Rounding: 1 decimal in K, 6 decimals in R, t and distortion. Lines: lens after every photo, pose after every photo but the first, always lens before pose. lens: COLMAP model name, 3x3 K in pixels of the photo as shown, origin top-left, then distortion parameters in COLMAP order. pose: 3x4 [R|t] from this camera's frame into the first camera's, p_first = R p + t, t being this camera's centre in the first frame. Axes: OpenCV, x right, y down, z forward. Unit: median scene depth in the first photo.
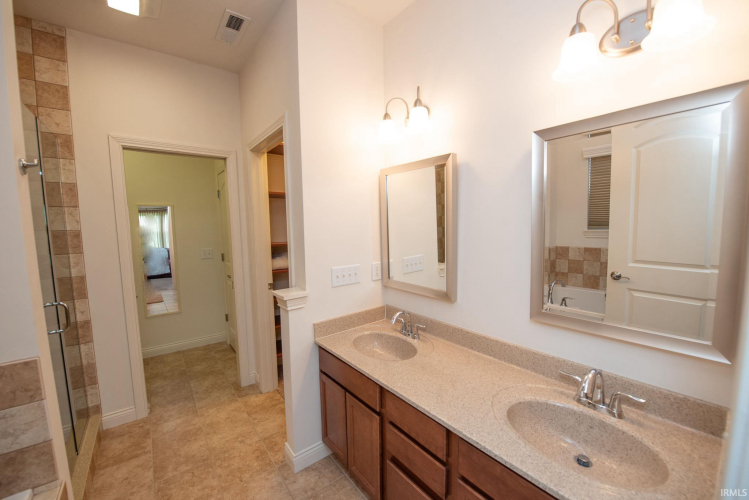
lens RADIAL K [[297.7, 0, 374.4], [0, 297.7, 250.1], [0, 0, 1]] dist [-0.019035, -0.000618]
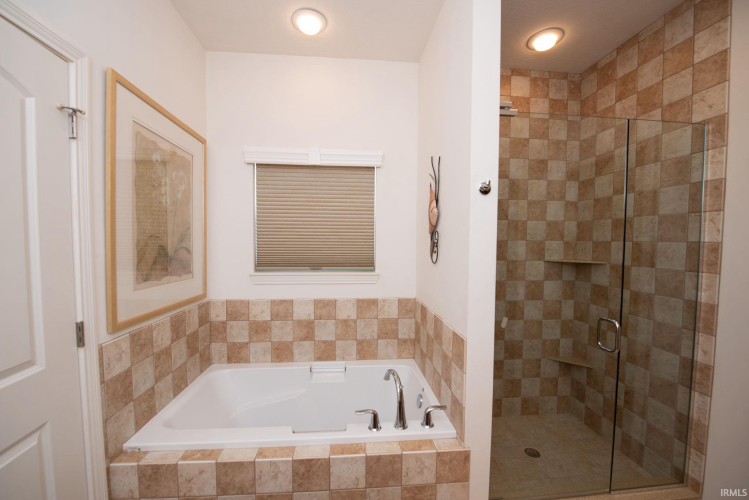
lens RADIAL K [[297.7, 0, 372.1], [0, 297.7, 250.7], [0, 0, 1]] dist [-0.019035, -0.000618]
pose [[-0.535091, 0.044073, -0.843644, 0.067055], [-0.069768, 0.992921, 0.096123, -0.057022], [0.841909, 0.110294, -0.528228, 0.664759]]
